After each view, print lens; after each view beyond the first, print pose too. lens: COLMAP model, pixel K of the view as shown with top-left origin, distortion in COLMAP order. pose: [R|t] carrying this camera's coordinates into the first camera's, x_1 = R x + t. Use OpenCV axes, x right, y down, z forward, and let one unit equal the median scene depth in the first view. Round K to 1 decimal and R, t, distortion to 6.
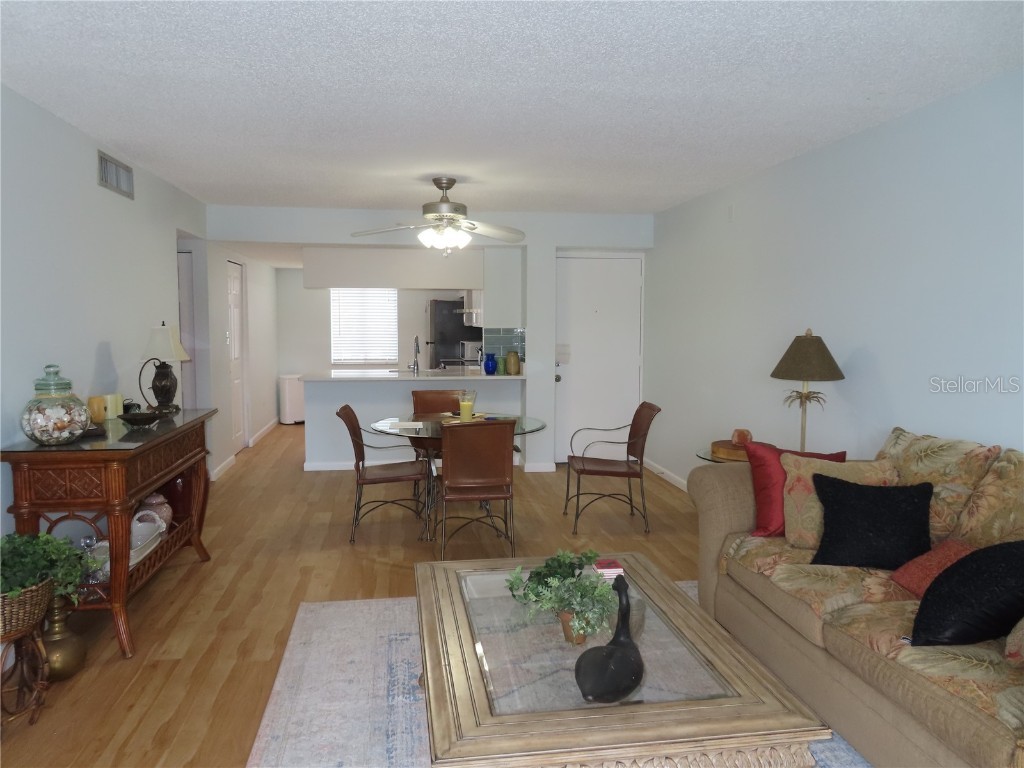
lens RADIAL K [[725.0, 0, 515.0], [0, 725.0, 382.0], [0, 0, 1]] dist [-0.008214, -0.000333]
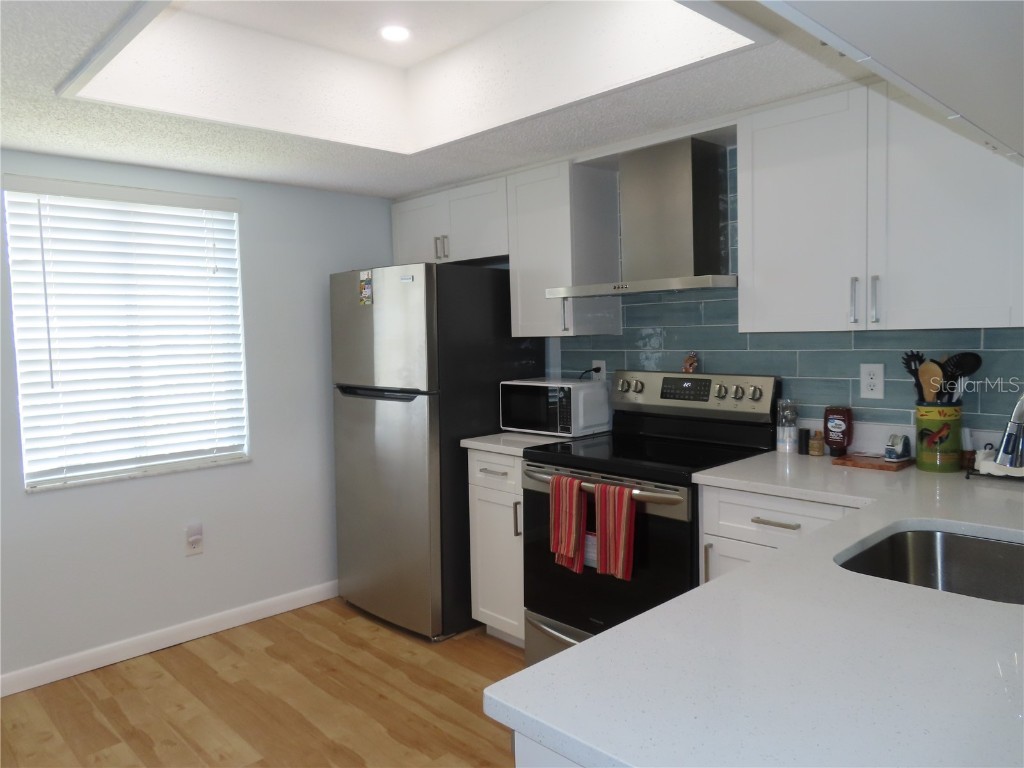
lens RADIAL K [[725.0, 0, 507.7], [0, 725.0, 384.8], [0, 0, 1]] dist [-0.008214, -0.000333]
pose [[0.821262, -0.063246, 0.567035, -0.369762], [0.075920, 0.997113, 0.001258, -0.075518], [-0.565477, 0.042016, 0.823693, 0.962998]]
